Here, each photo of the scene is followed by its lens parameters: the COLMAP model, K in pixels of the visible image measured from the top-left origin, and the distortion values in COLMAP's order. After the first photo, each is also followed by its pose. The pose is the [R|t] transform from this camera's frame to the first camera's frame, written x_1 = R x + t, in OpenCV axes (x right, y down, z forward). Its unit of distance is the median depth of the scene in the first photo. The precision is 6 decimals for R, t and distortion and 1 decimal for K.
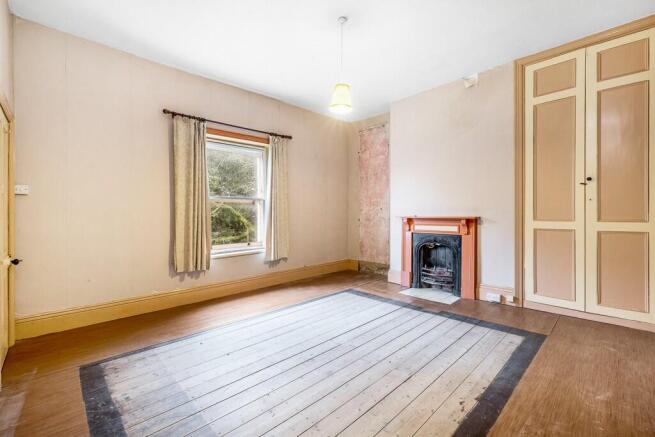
lens RADIAL K [[284.6, 0, 328.2], [0, 284.6, 216.0], [0, 0, 1]] dist [-0.011258, -0.000058]
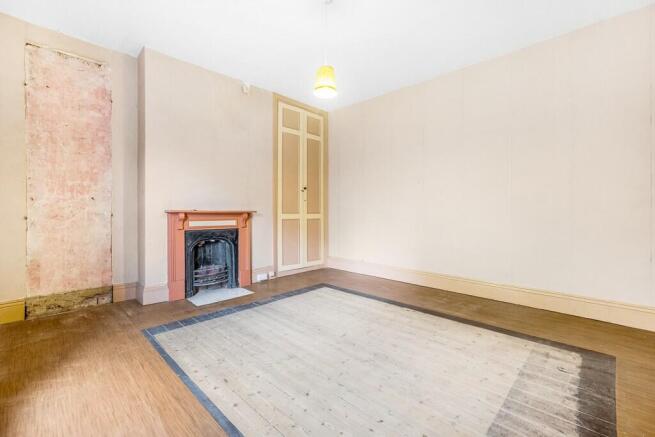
lens RADIAL K [[284.6, 0, 328.1], [0, 284.6, 214.5], [0, 0, 1]] dist [-0.011258, -0.000058]
pose [[-0.039245, -0.004042, 0.999221, -0.598652], [0.008384, 0.999955, 0.004375, 0.014325], [-0.999194, 0.008549, -0.039210, 0.709977]]
